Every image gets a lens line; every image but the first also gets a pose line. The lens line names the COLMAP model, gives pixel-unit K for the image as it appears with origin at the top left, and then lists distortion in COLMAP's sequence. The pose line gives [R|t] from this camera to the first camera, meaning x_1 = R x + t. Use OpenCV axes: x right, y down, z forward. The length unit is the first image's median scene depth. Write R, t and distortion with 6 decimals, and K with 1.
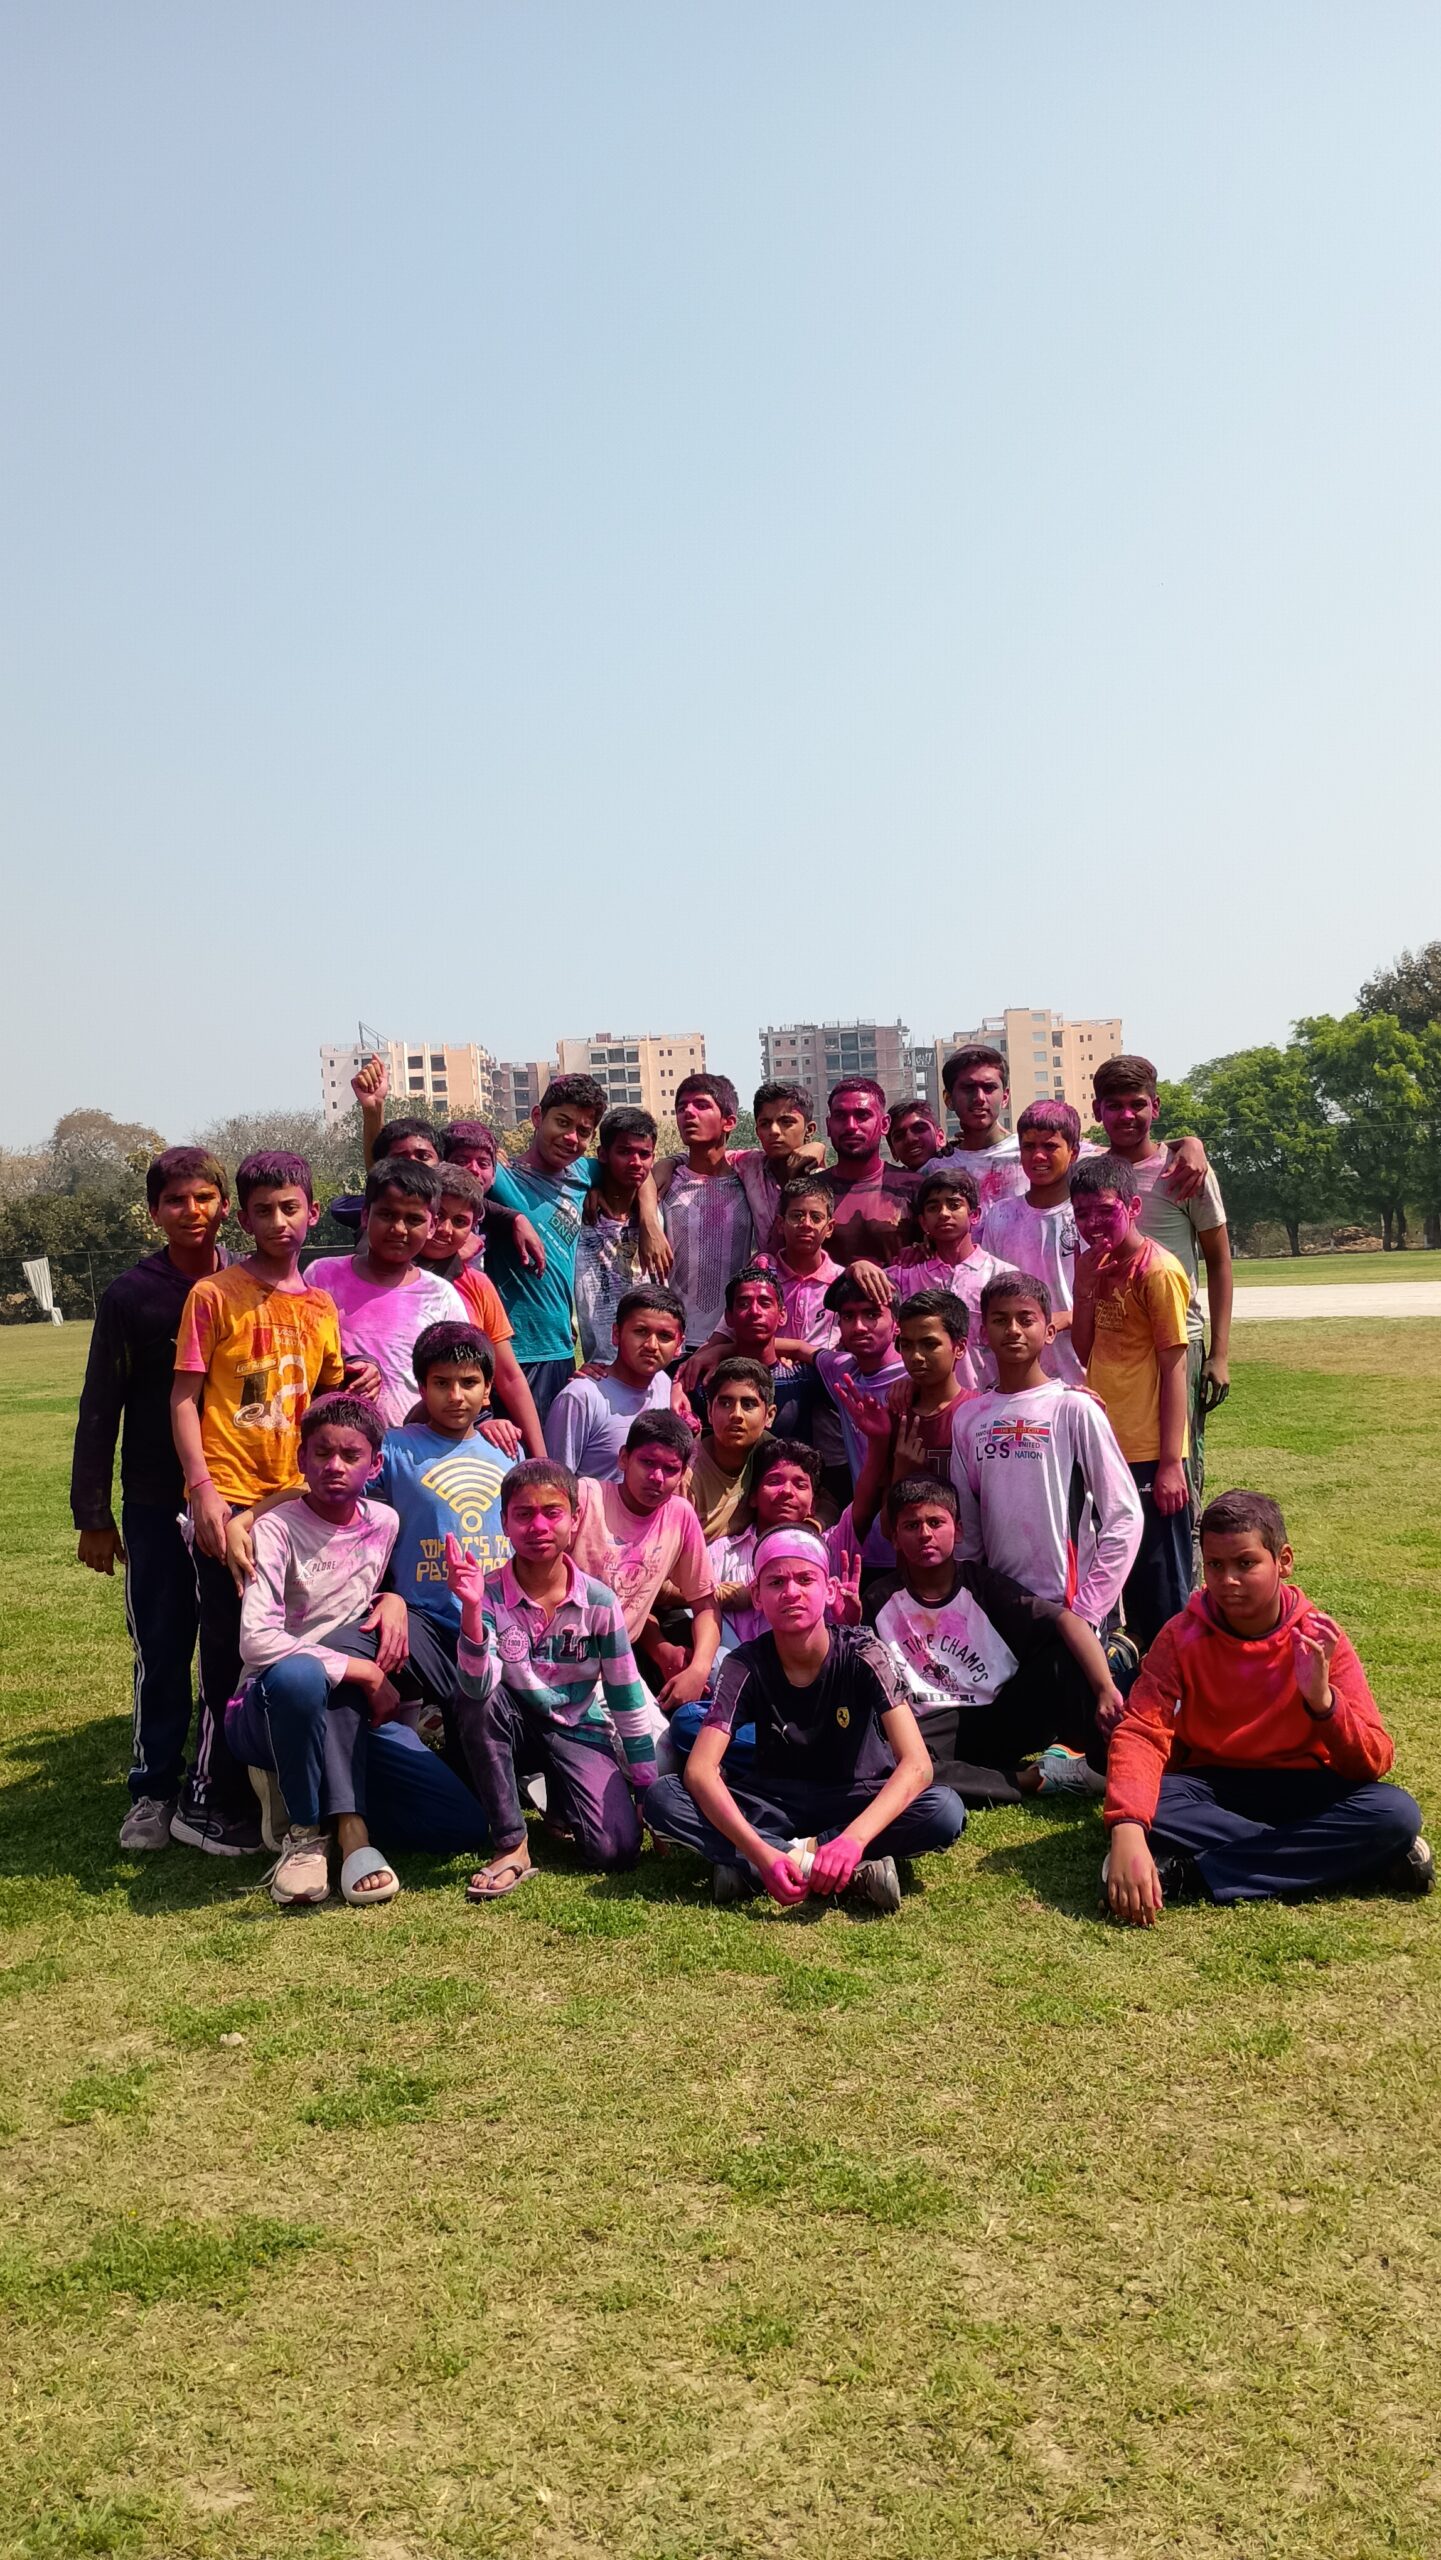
lens RADIAL K [[2129.4, 0, 760.0], [0, 2129.4, 1277.0], [0, 0, 1]] dist [0.050018, -0.094263]
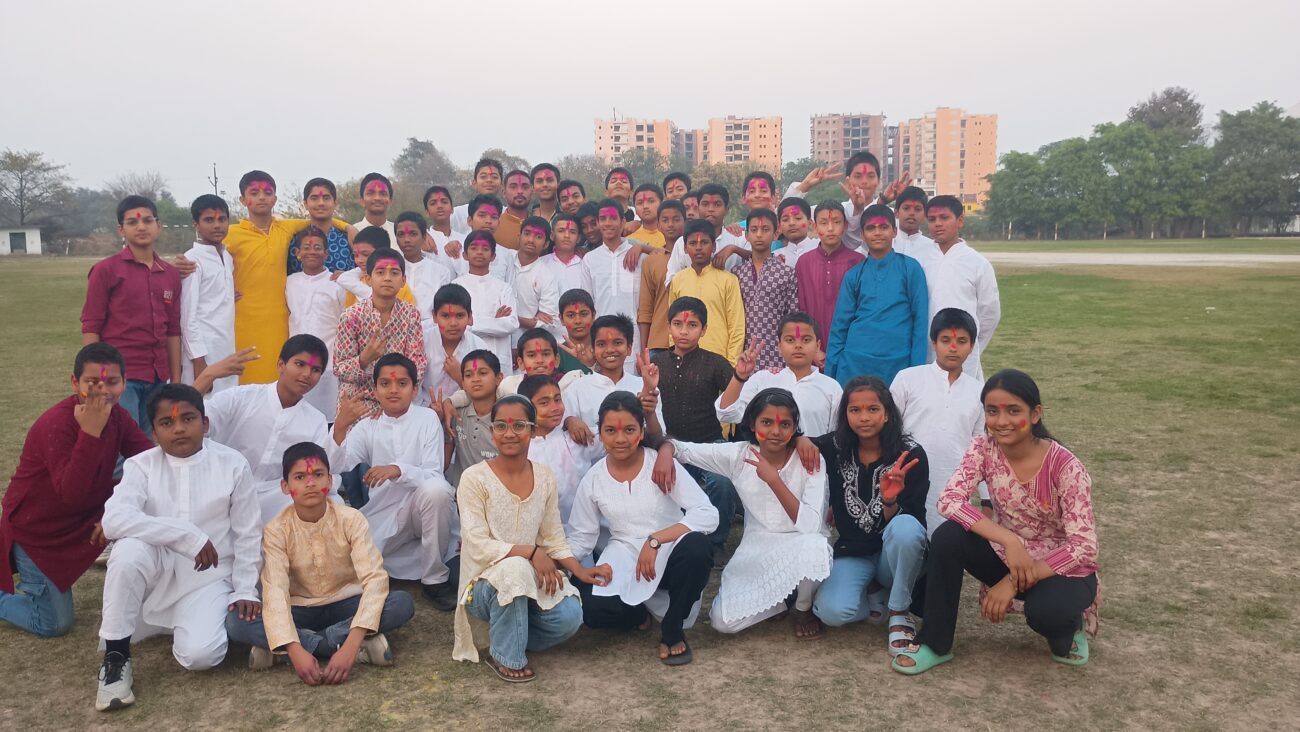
lens RADIAL K [[1089.3, 0, 647.8], [0, 1089.3, 347.0], [0, 0, 1]] dist [0.070379, -0.107141]
pose [[0.991320, 0.051104, -0.121129, -0.035292], [-0.038686, 0.993956, 0.102734, 0.000436], [0.125647, -0.097156, 0.987306, -0.115960]]
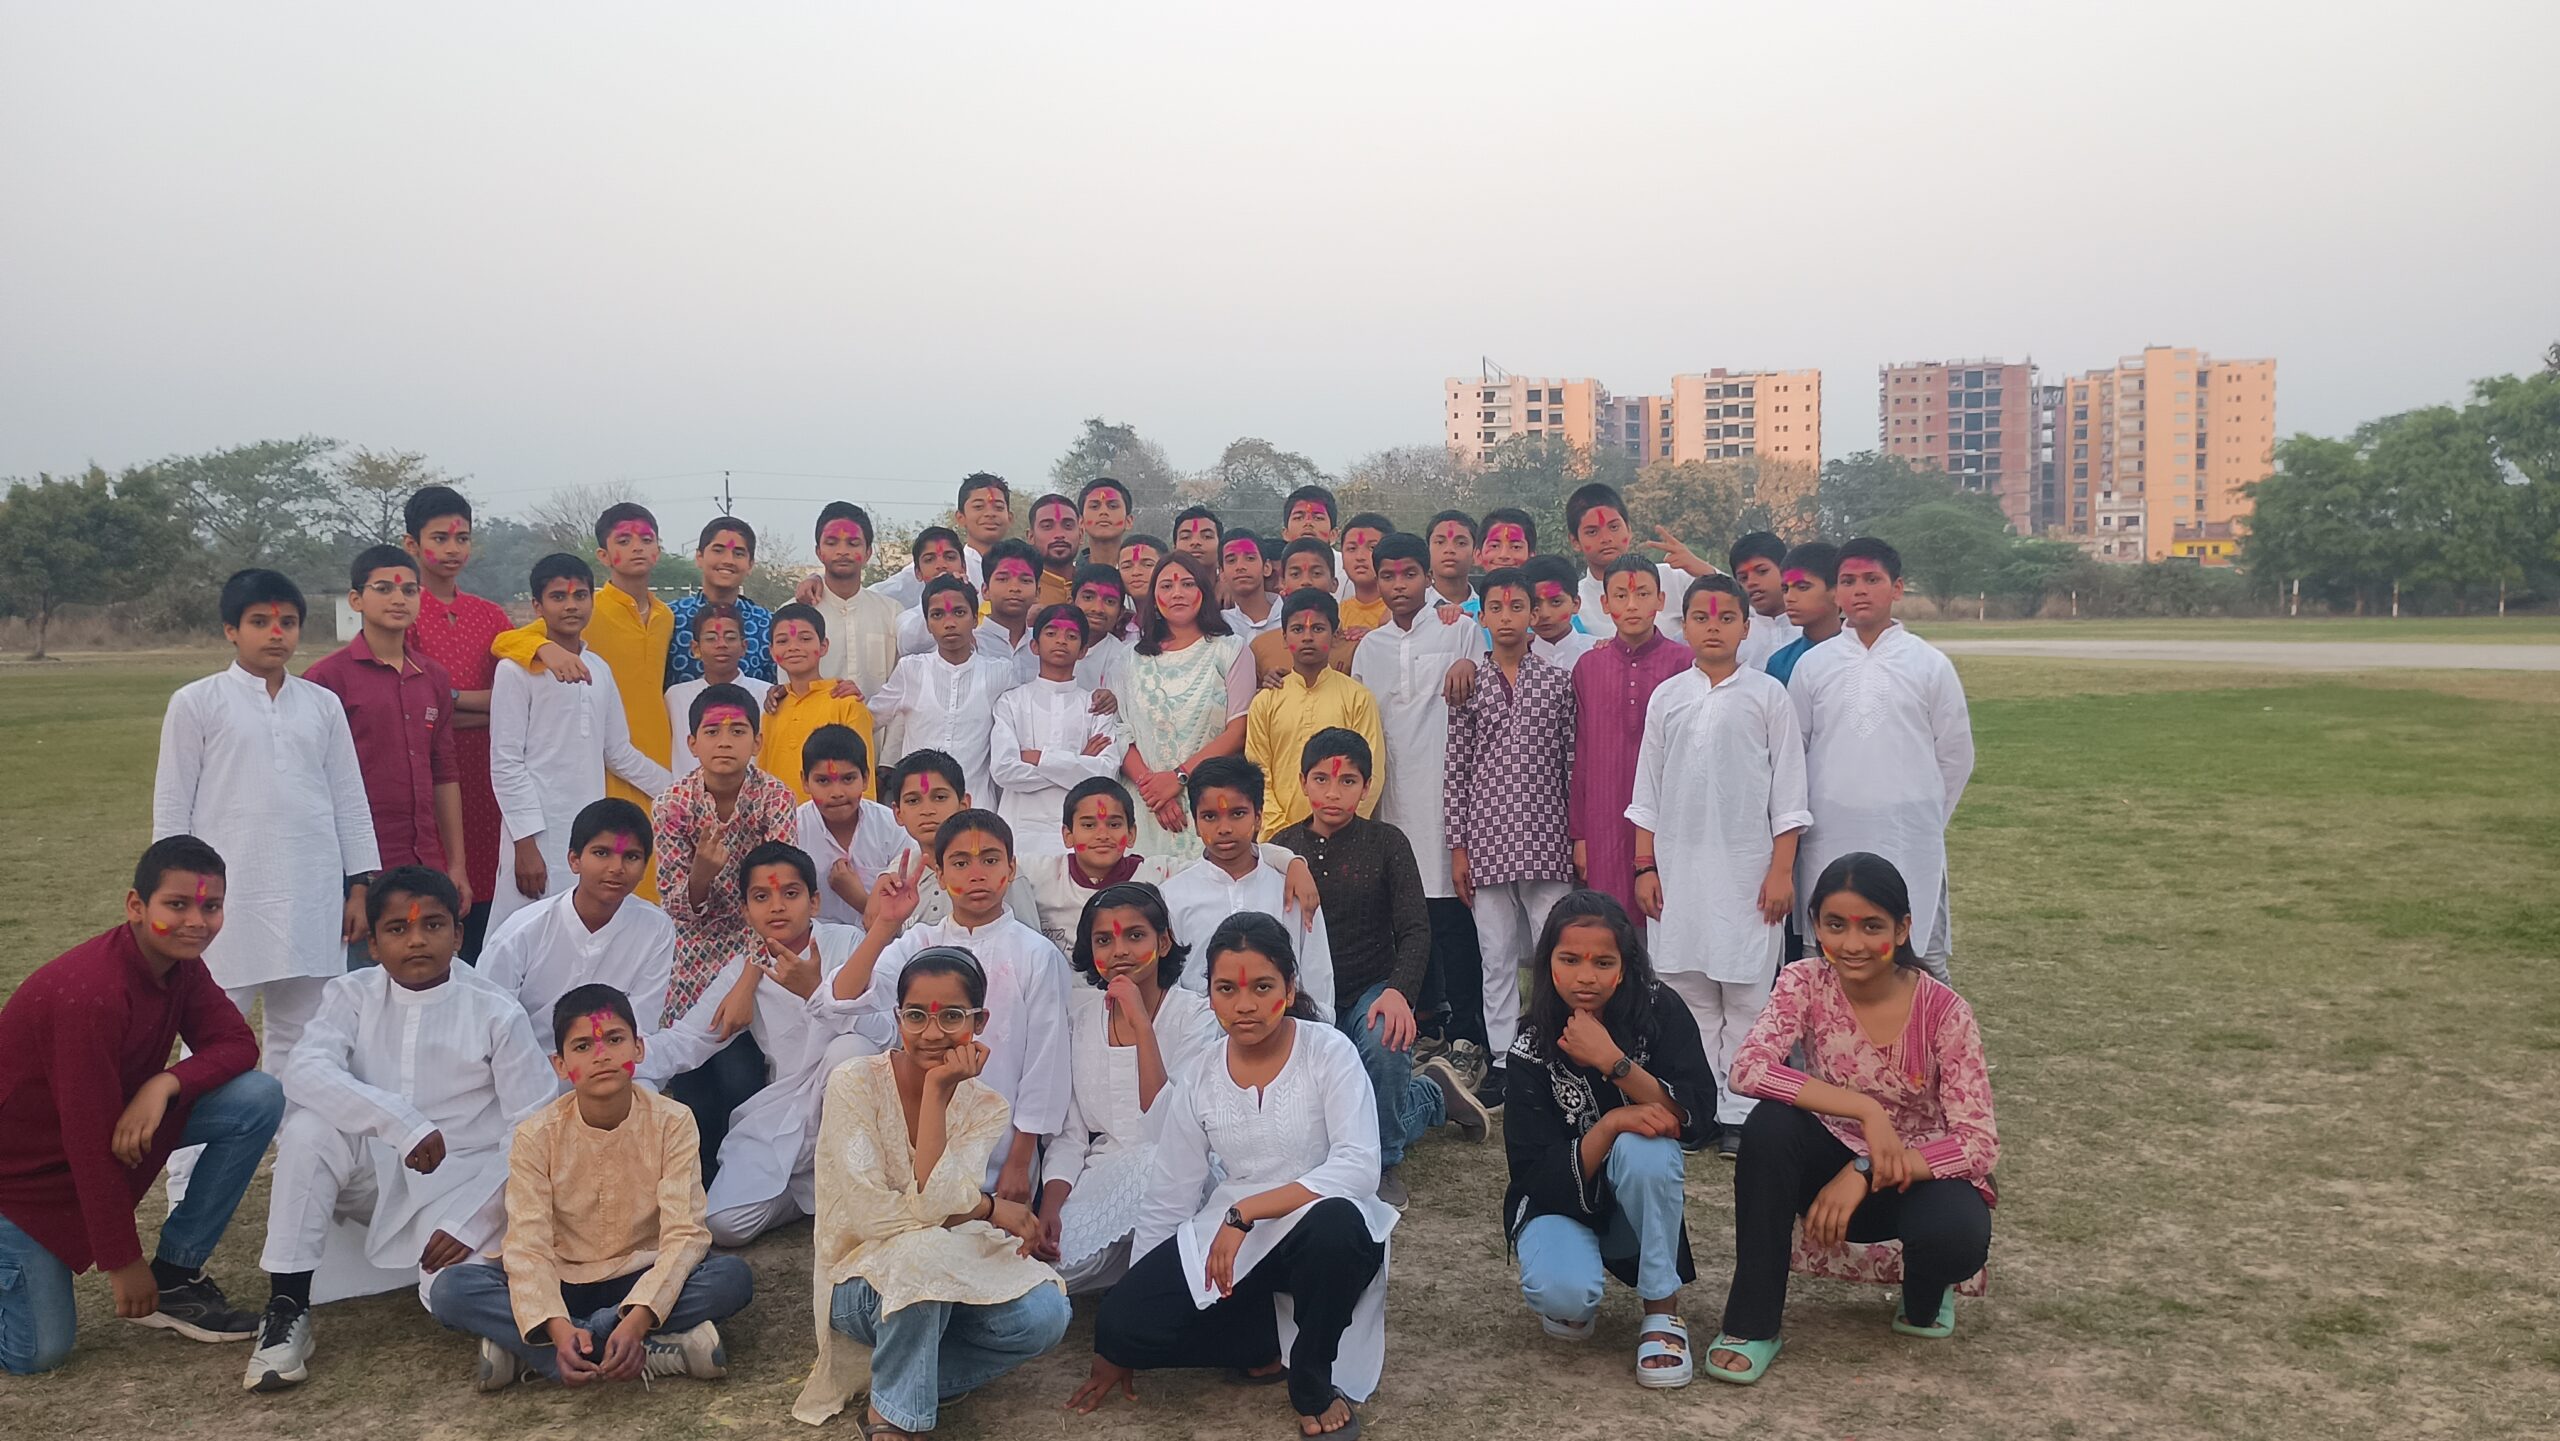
lens RADIAL K [[2151.2, 0, 1287.5], [0, 2151.2, 708.9], [0, 0, 1]] dist [0.069886, -0.106317]
pose [[0.968339, 0.051378, -0.244294, -0.028547], [-0.039358, 0.997774, 0.053838, -0.000021], [0.246516, -0.042518, 0.968206, -0.119586]]
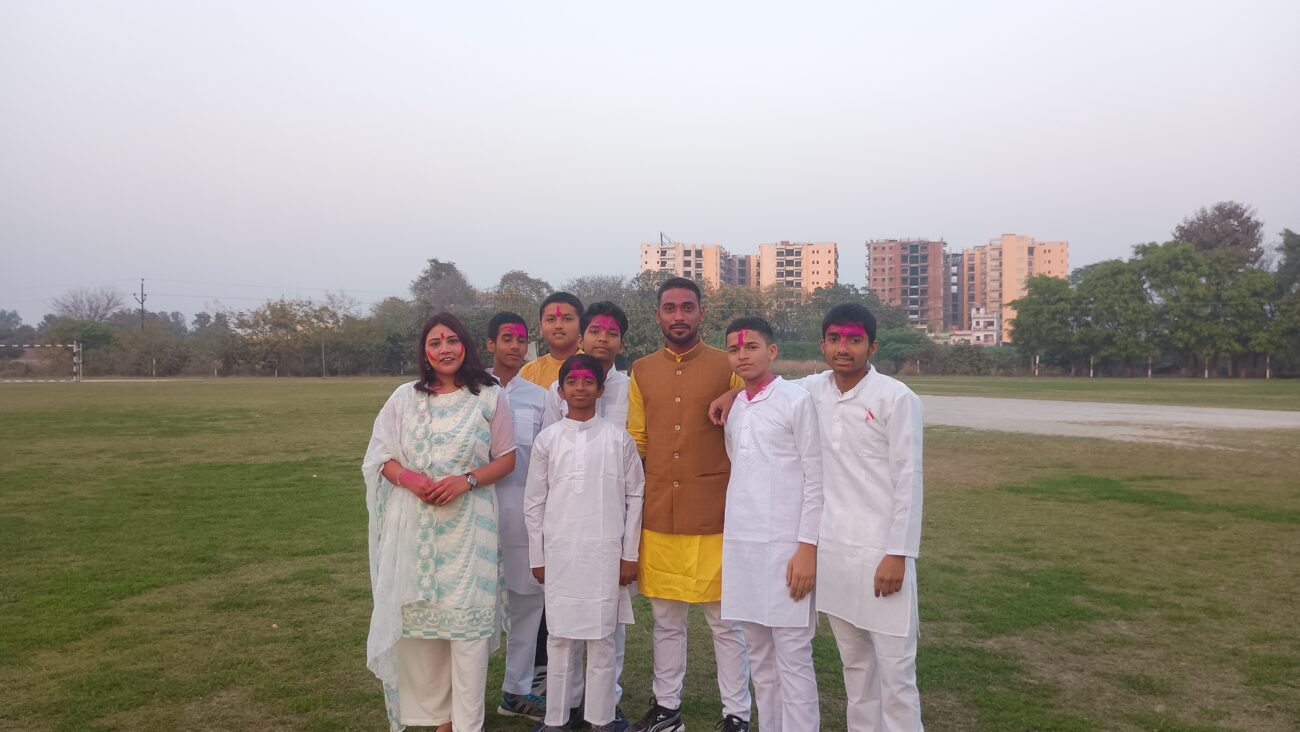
lens RADIAL K [[1081.4, 0, 657.9], [0, 1081.4, 363.3], [0, 0, 1]] dist [0.050018, -0.094263]
pose [[0.976776, 0.053621, -0.207443, 0.055010], [-0.053701, 0.998543, 0.005254, -0.005396], [0.207423, 0.006008, 0.978233, 0.034923]]
